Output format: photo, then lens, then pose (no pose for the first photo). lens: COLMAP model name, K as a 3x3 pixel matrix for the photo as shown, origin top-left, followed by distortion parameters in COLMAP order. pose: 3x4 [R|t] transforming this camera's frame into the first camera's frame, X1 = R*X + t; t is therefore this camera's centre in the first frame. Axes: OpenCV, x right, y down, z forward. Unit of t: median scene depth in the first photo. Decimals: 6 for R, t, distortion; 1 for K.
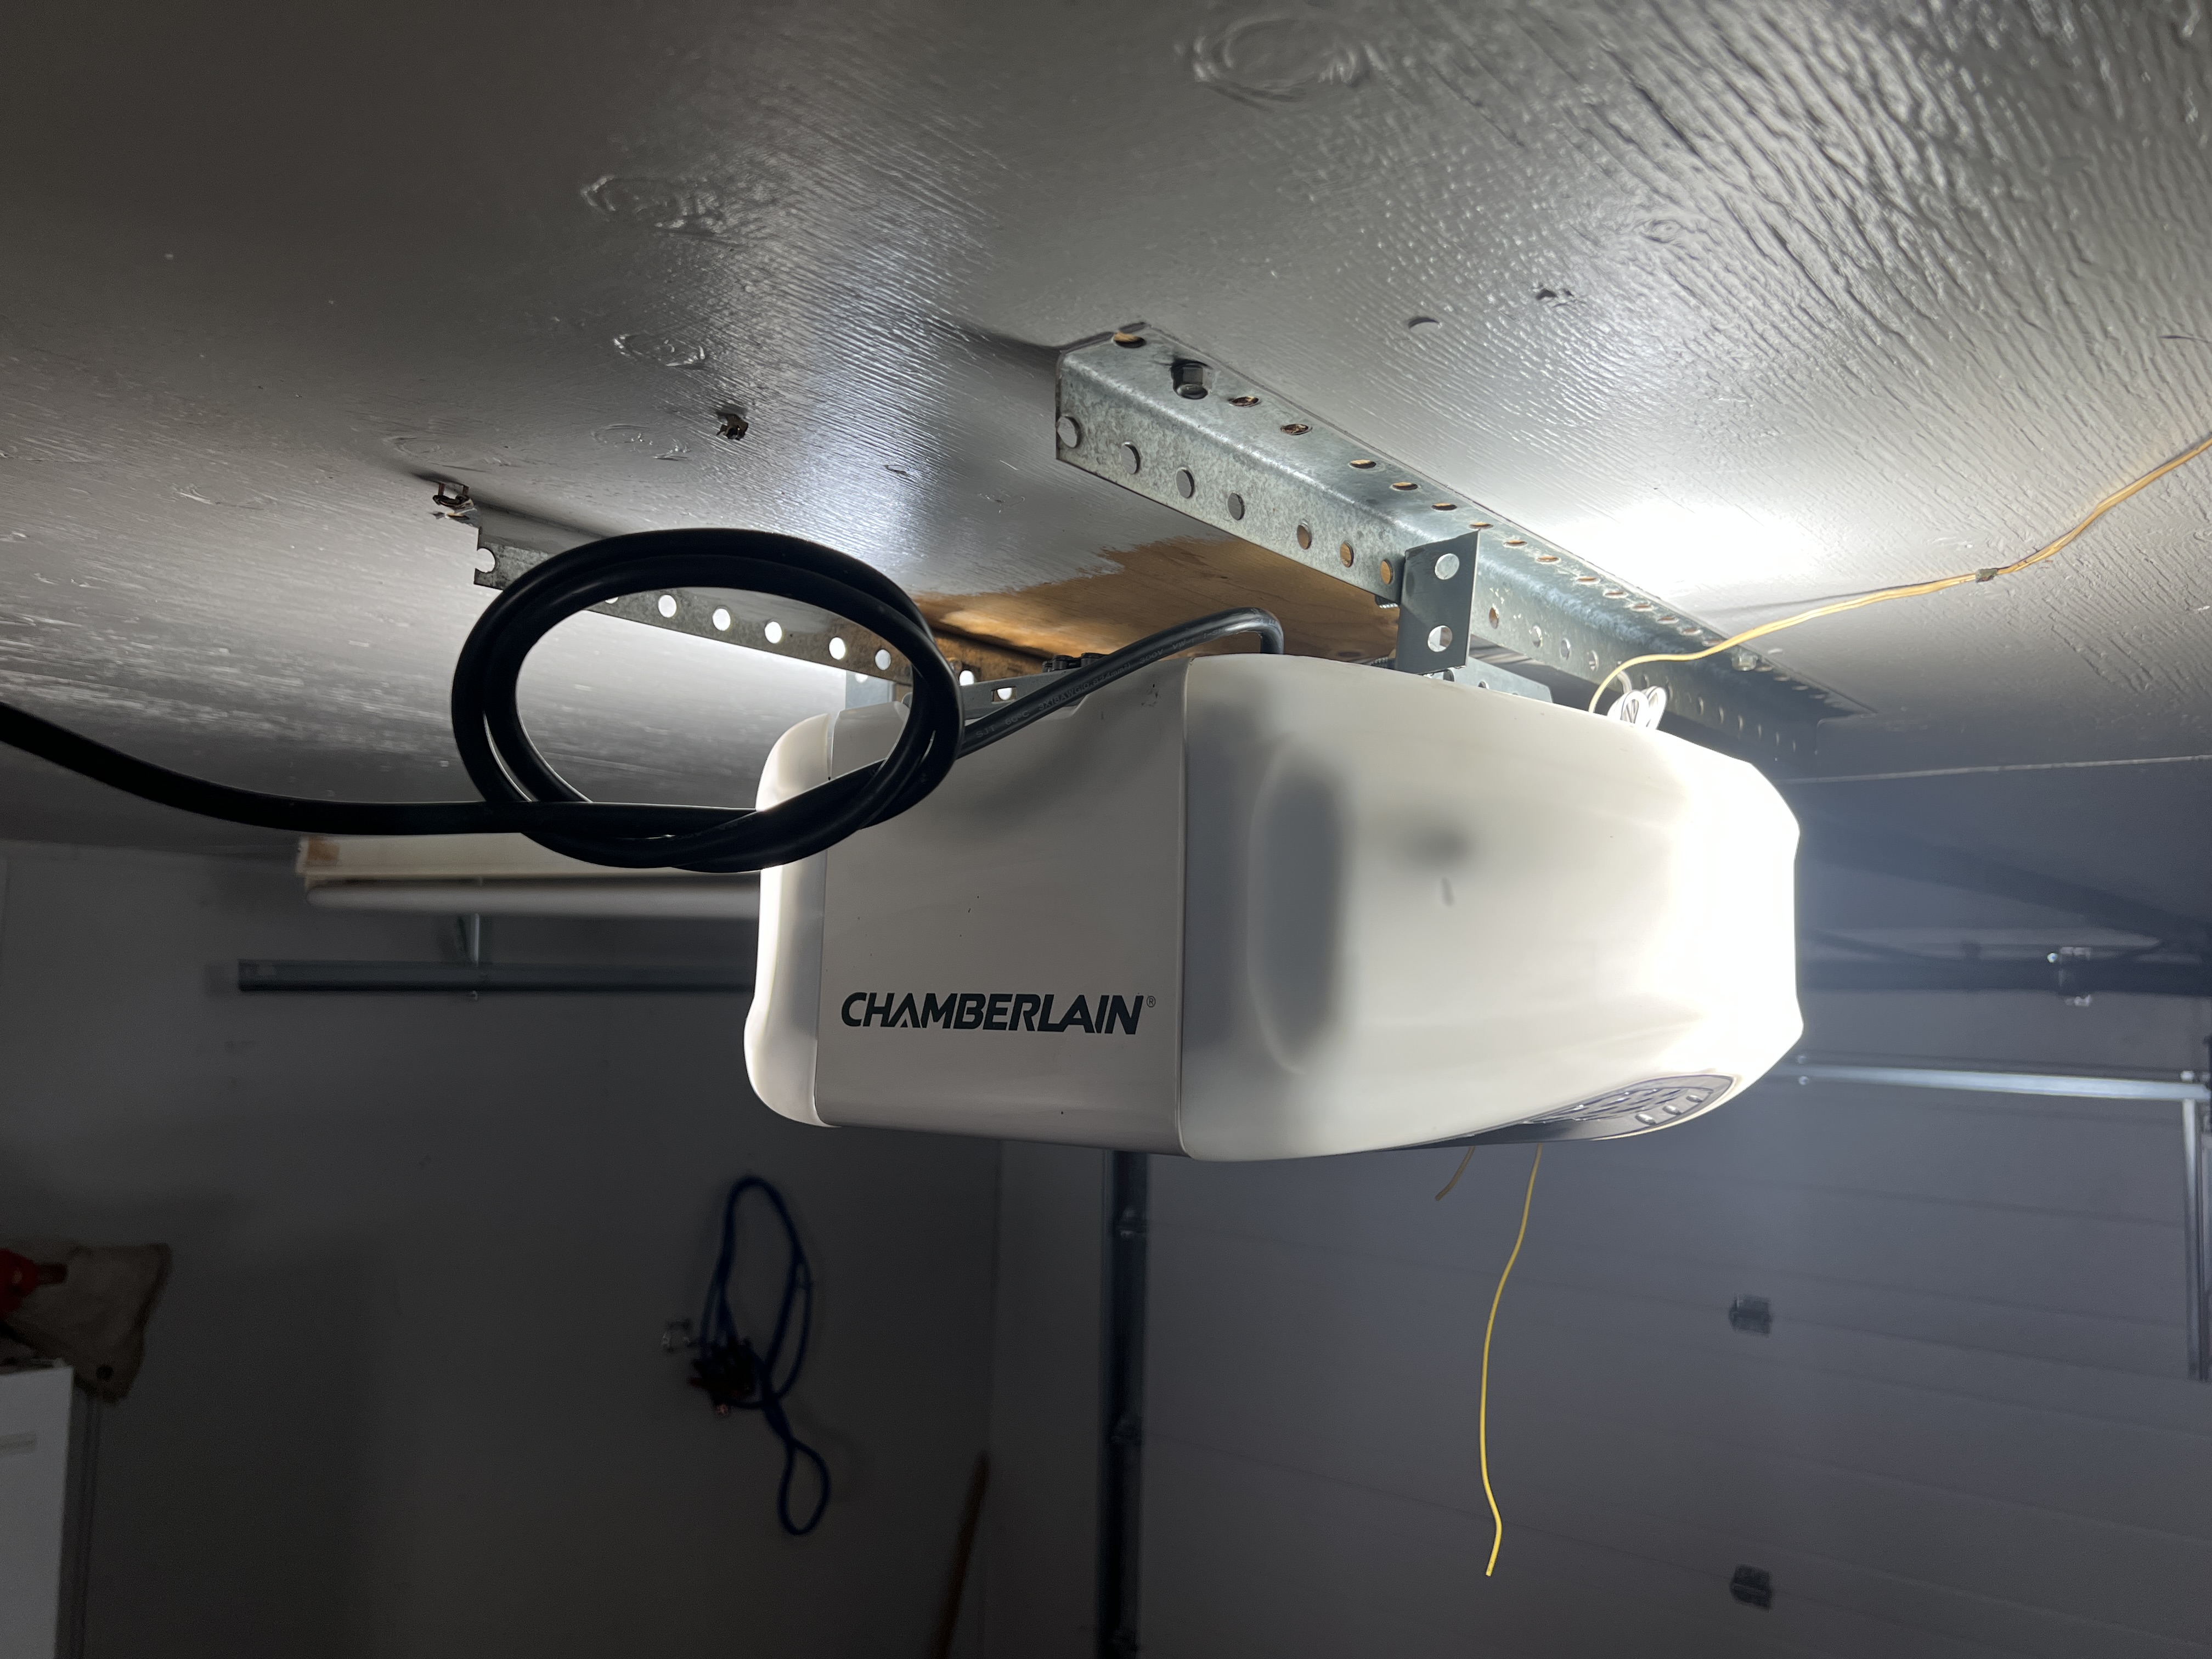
lens RADIAL K [[1662.5, 0, 1091.1], [0, 1662.5, 832.2], [0, 0, 1]] dist [0.066782, -0.068575]
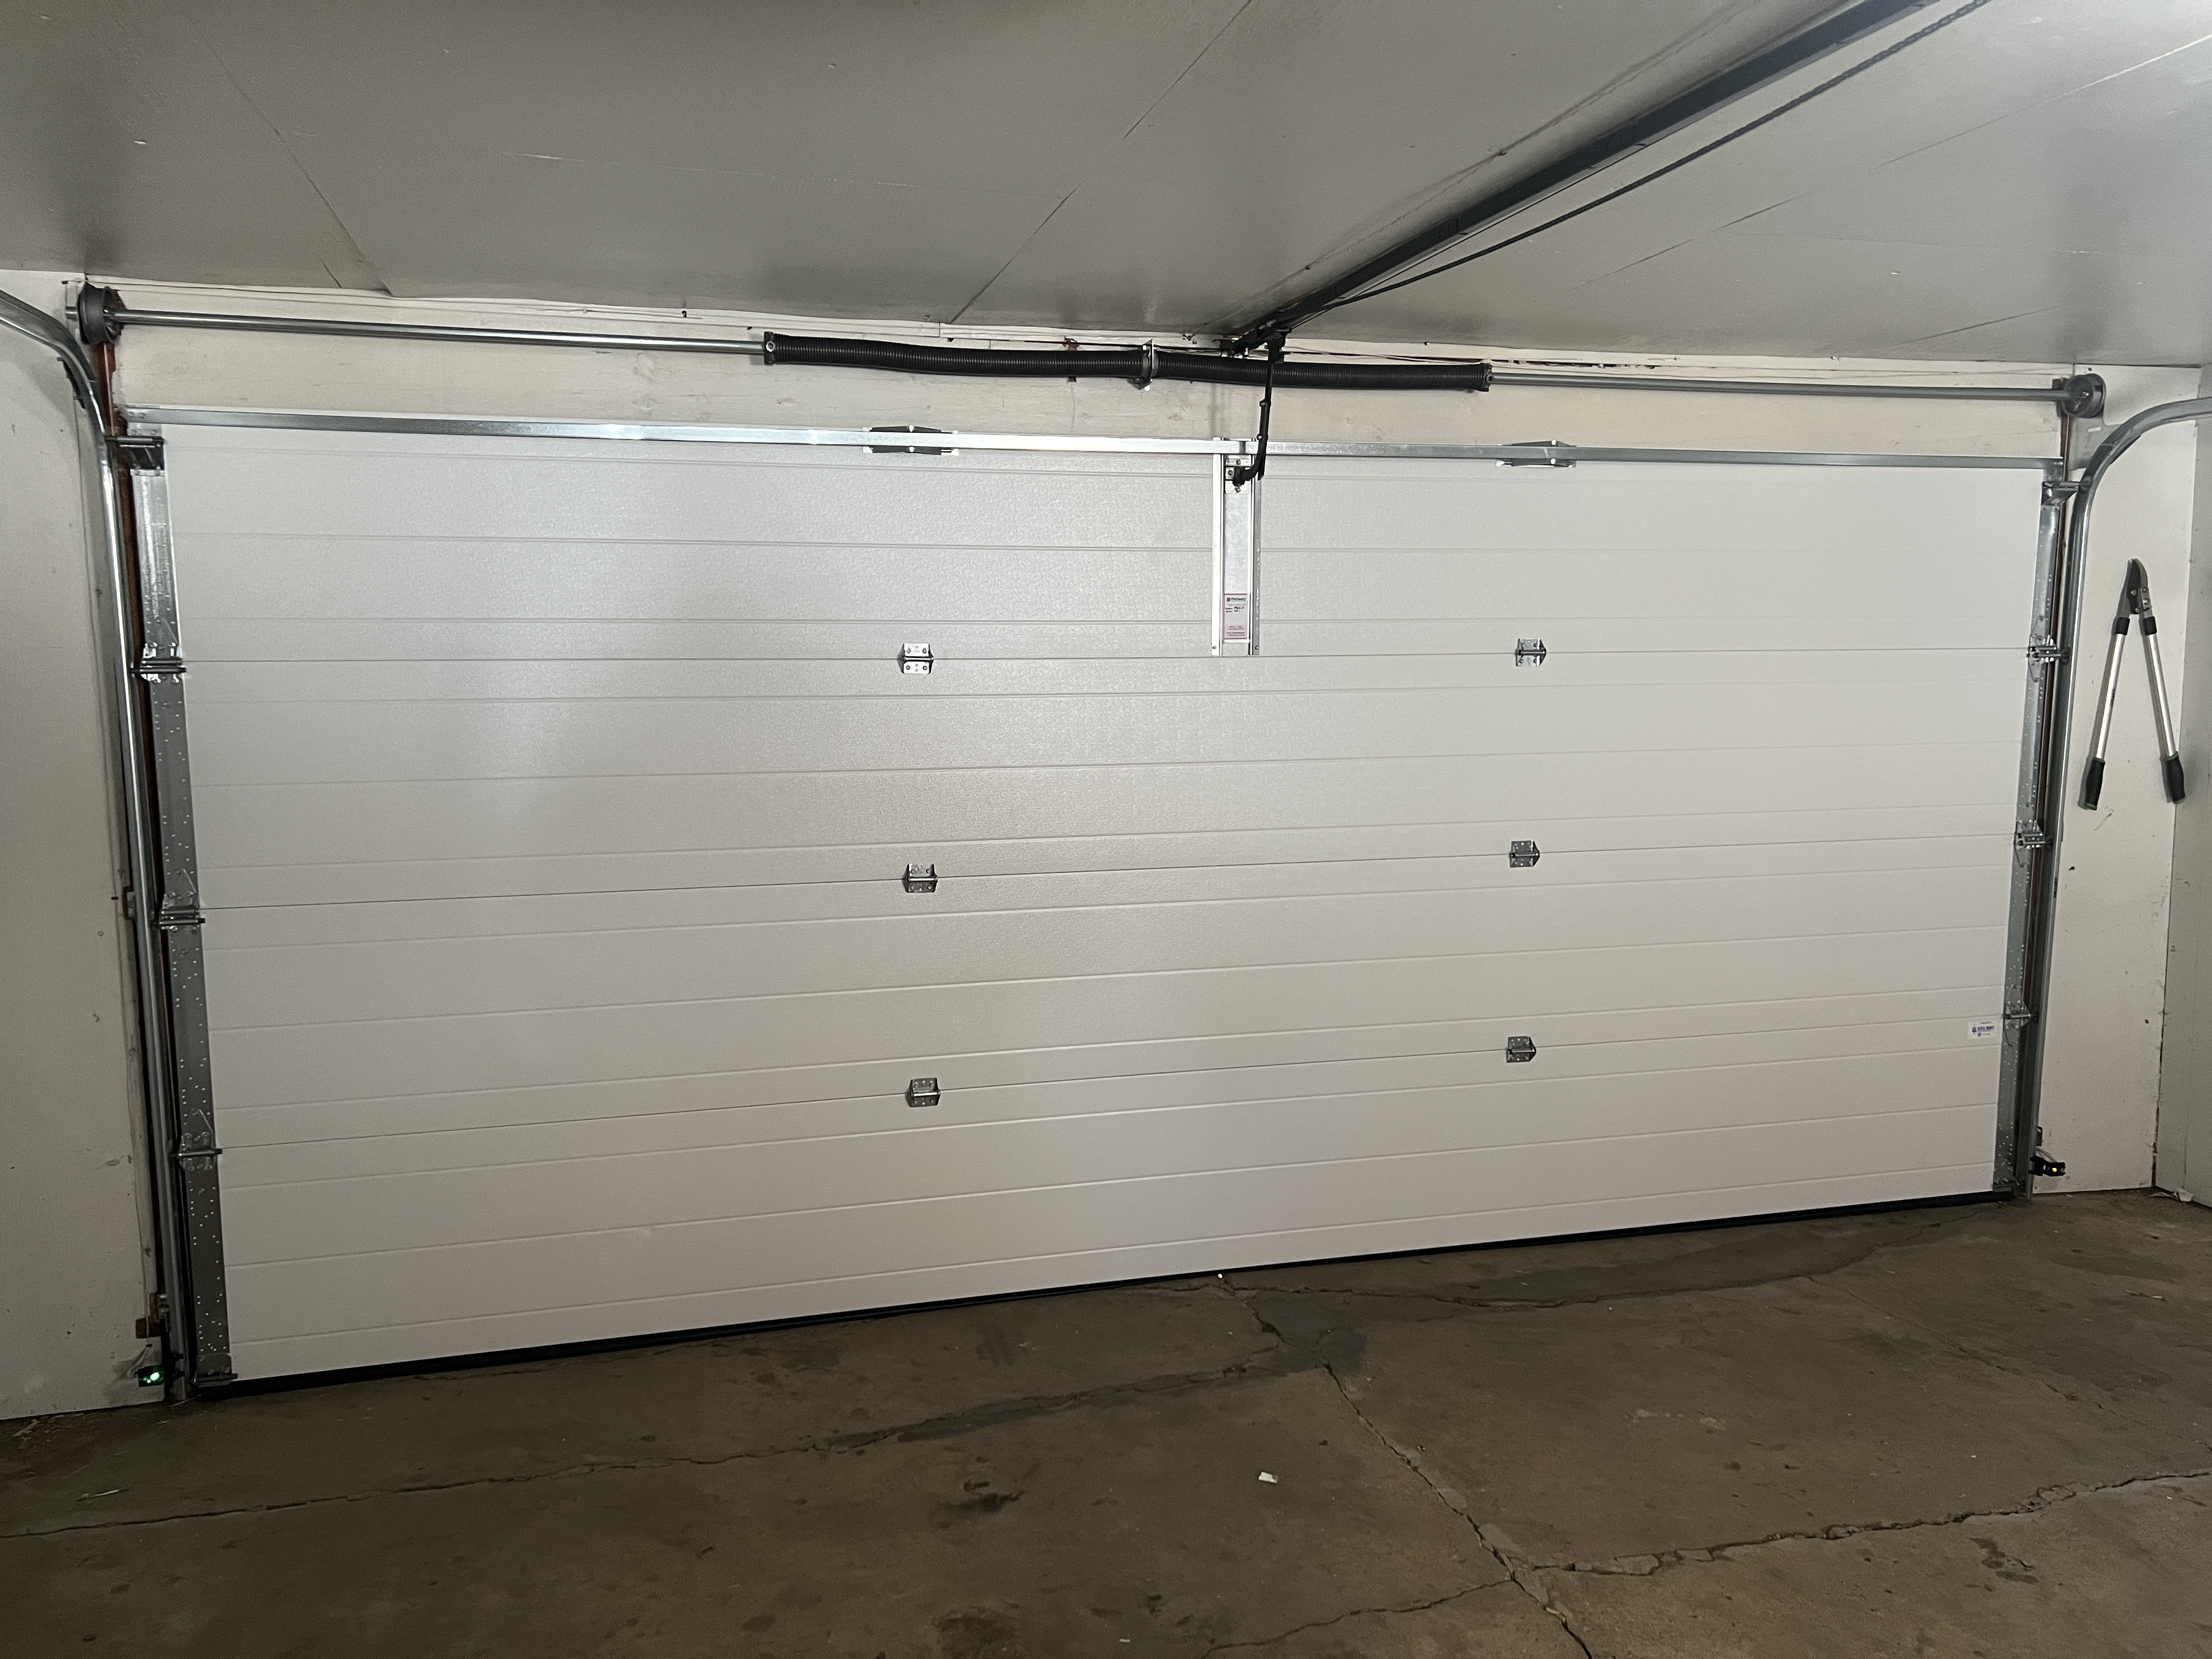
lens RADIAL K [[1647.7, 0, 1094.9], [0, 1647.7, 831.0], [0, 0, 1]] dist [0.066469, -0.067272]
pose [[0.573967, -0.121104, 0.809874, -2.846232], [-0.050200, 0.981940, 0.182411, 1.101661], [-0.817339, -0.145353, 0.557521, 1.368317]]
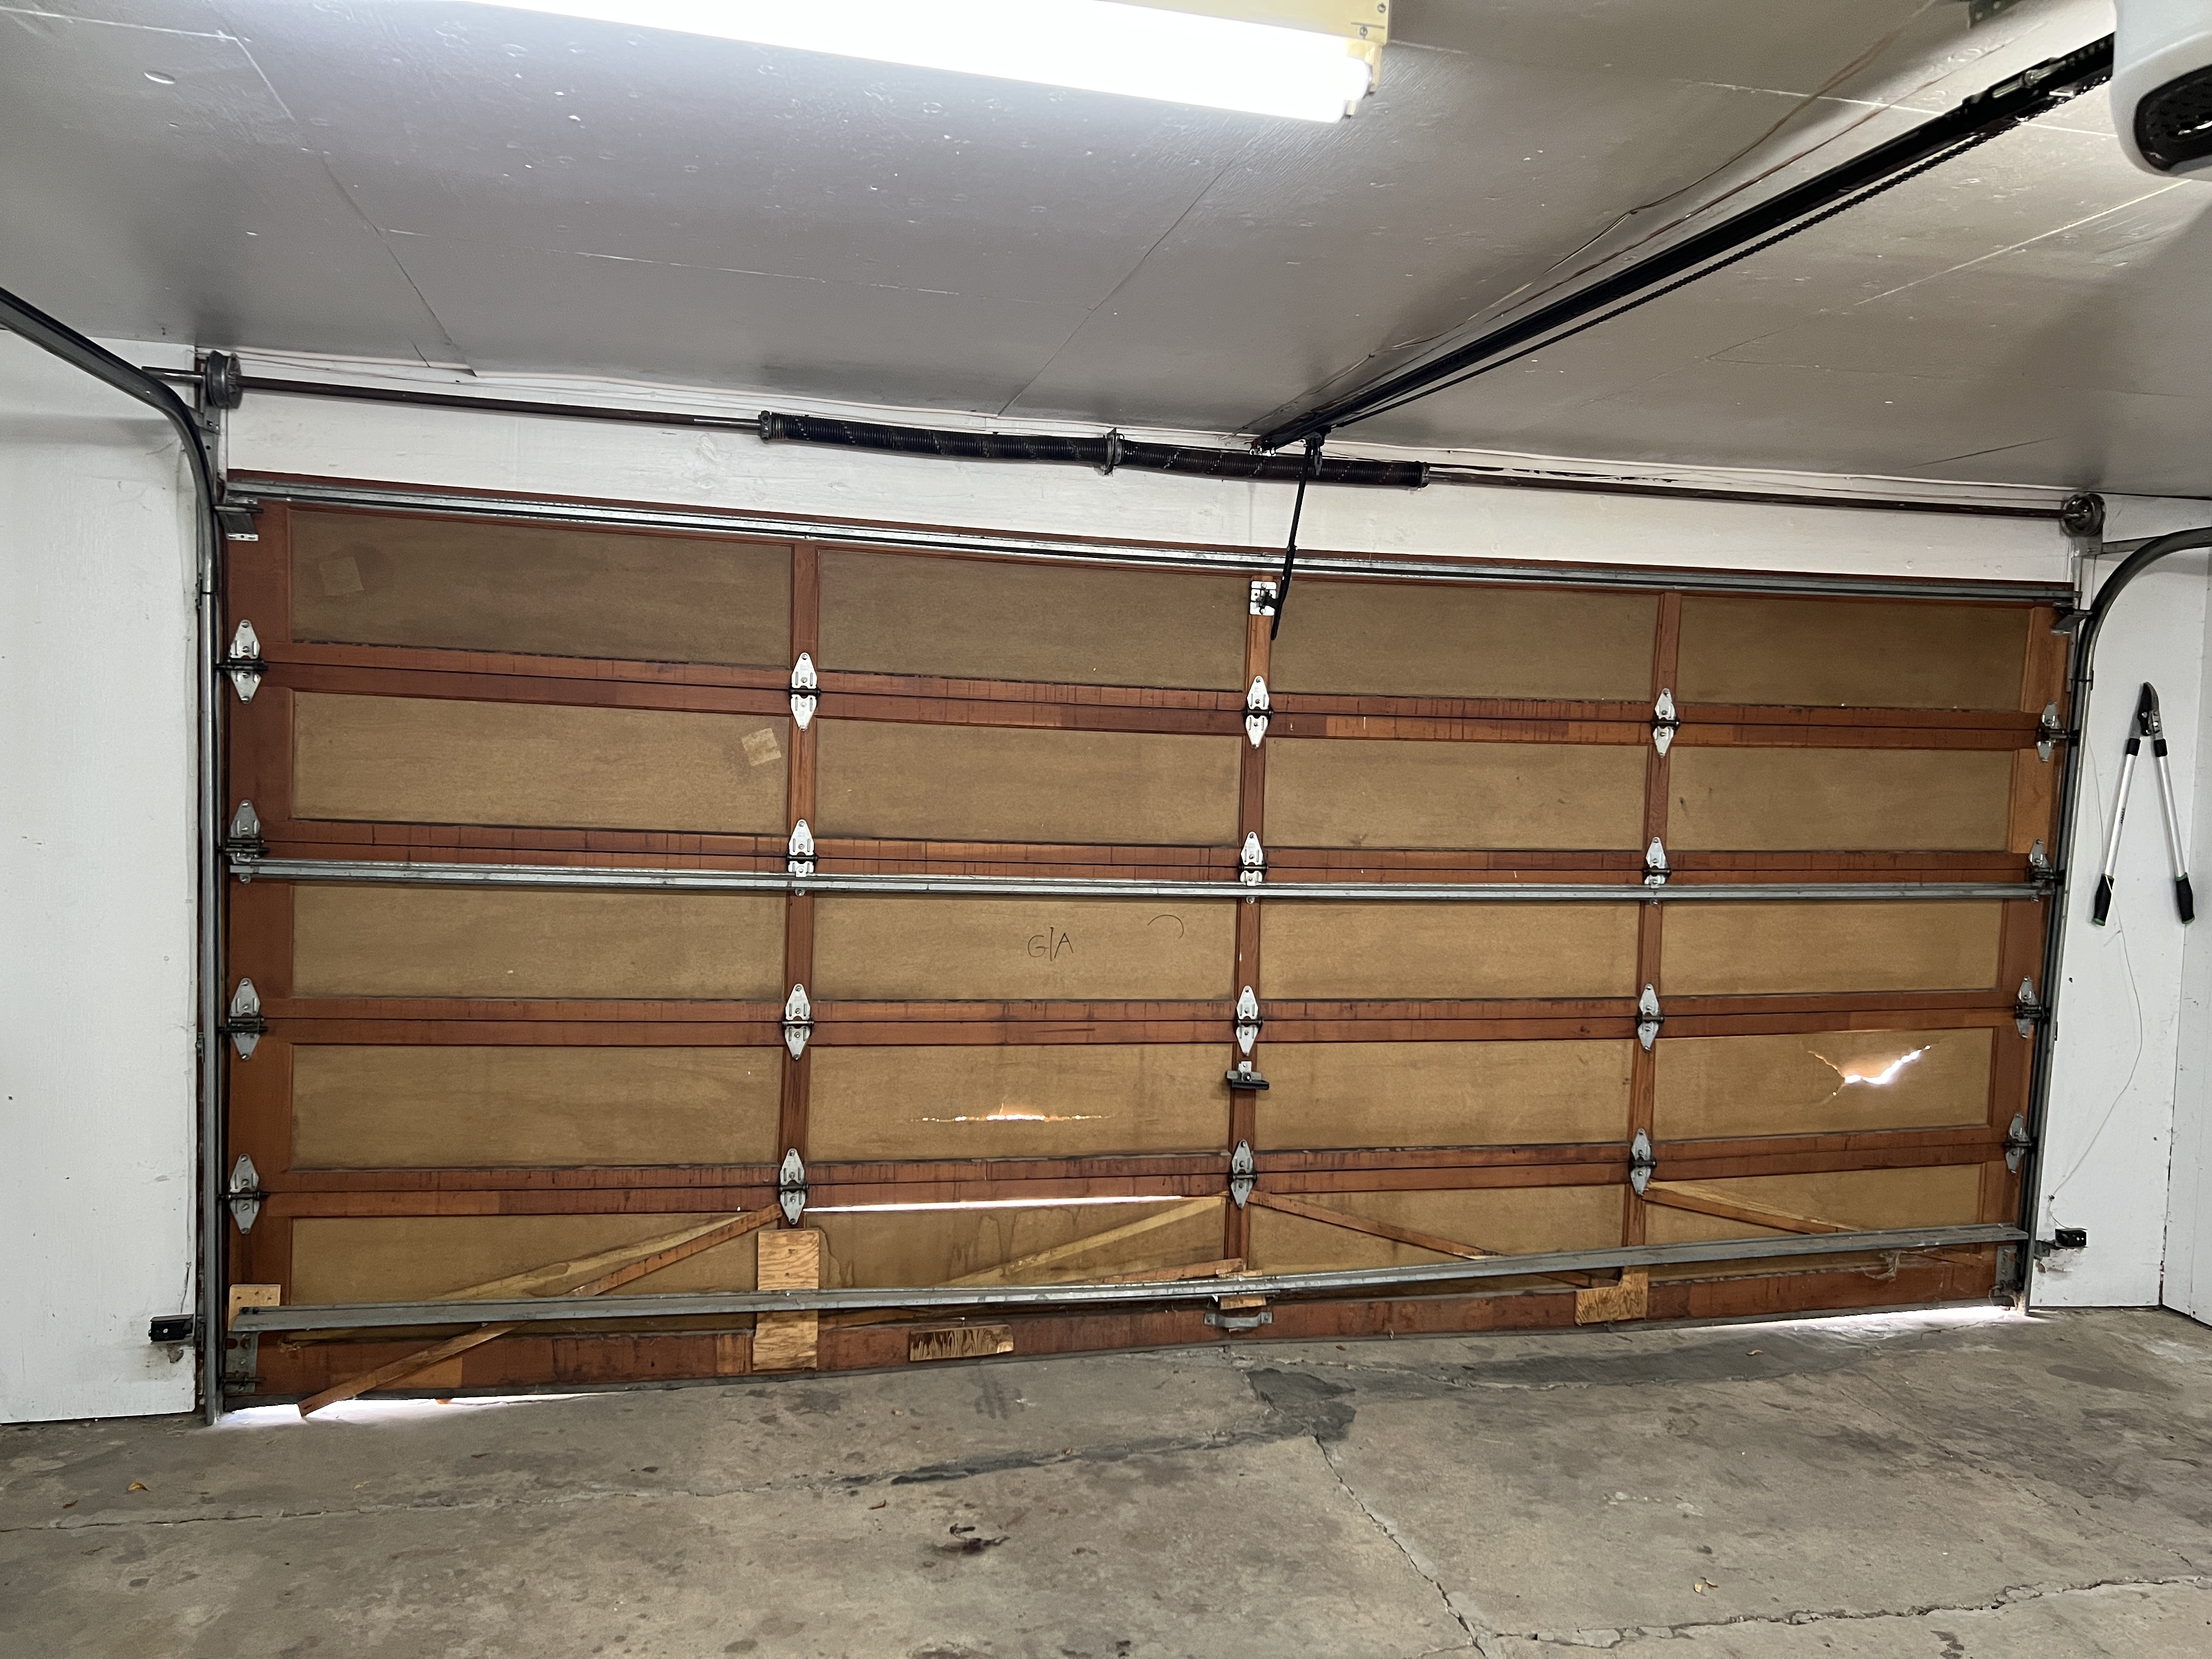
lens RADIAL K [[1654.4, 0, 1111.9], [0, 1654.4, 834.0], [0, 0, 1]] dist [0.054123, -0.052693]
pose [[0.599031, -0.056774, 0.798710, -2.978722], [-0.087143, 0.986936, 0.135510, 1.097279], [-0.795970, -0.150777, 0.586258, 1.056346]]
